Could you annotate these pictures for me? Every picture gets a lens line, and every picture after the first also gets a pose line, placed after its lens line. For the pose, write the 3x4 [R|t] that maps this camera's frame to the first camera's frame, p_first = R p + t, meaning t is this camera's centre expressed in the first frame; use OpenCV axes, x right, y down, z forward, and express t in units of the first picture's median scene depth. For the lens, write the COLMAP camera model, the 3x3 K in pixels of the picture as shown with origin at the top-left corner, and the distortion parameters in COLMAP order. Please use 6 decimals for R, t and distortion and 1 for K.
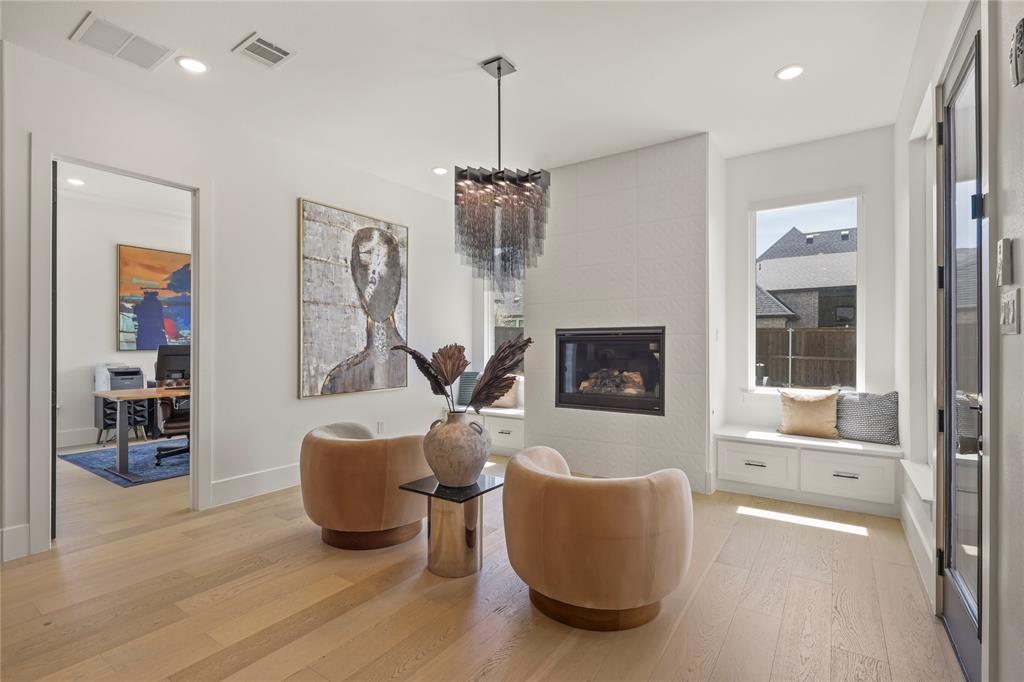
lens RADIAL K [[473.1, 0, 511.8], [0, 473.1, 344.7], [0, 0, 1]] dist [-0.006632, 0.000976]
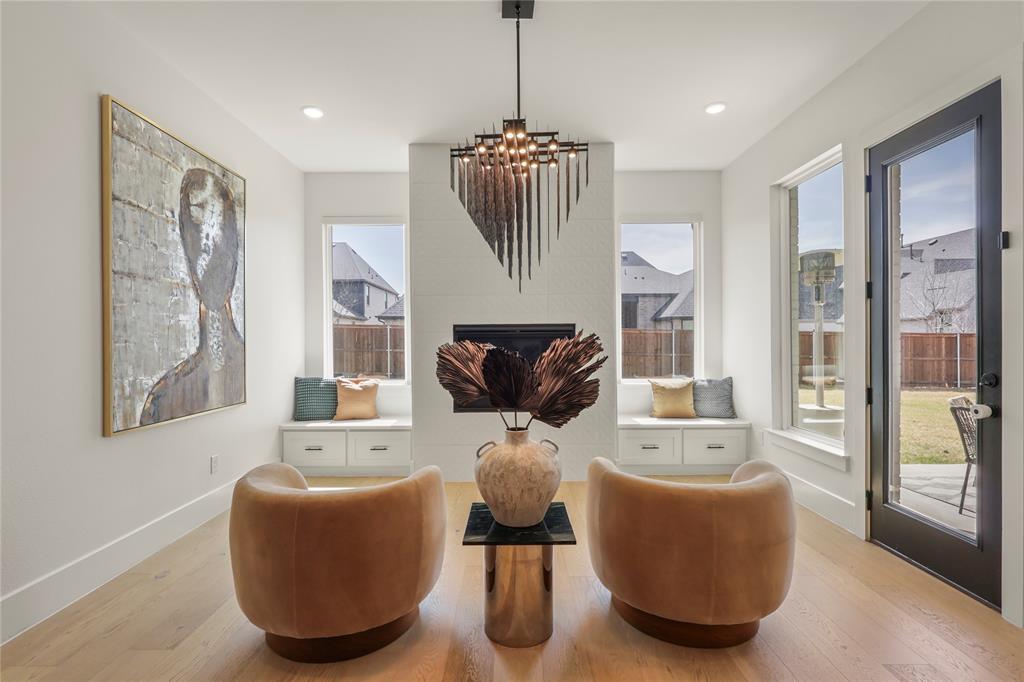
lens RADIAL K [[473.1, 0, 508.0], [0, 473.1, 341.5], [0, 0, 1]] dist [-0.006632, 0.000976]
pose [[0.829478, -0.004181, 0.558524, -0.326120], [0.005741, 0.999983, -0.001040, -0.000242], [-0.558510, 0.004069, 0.829488, 0.210008]]
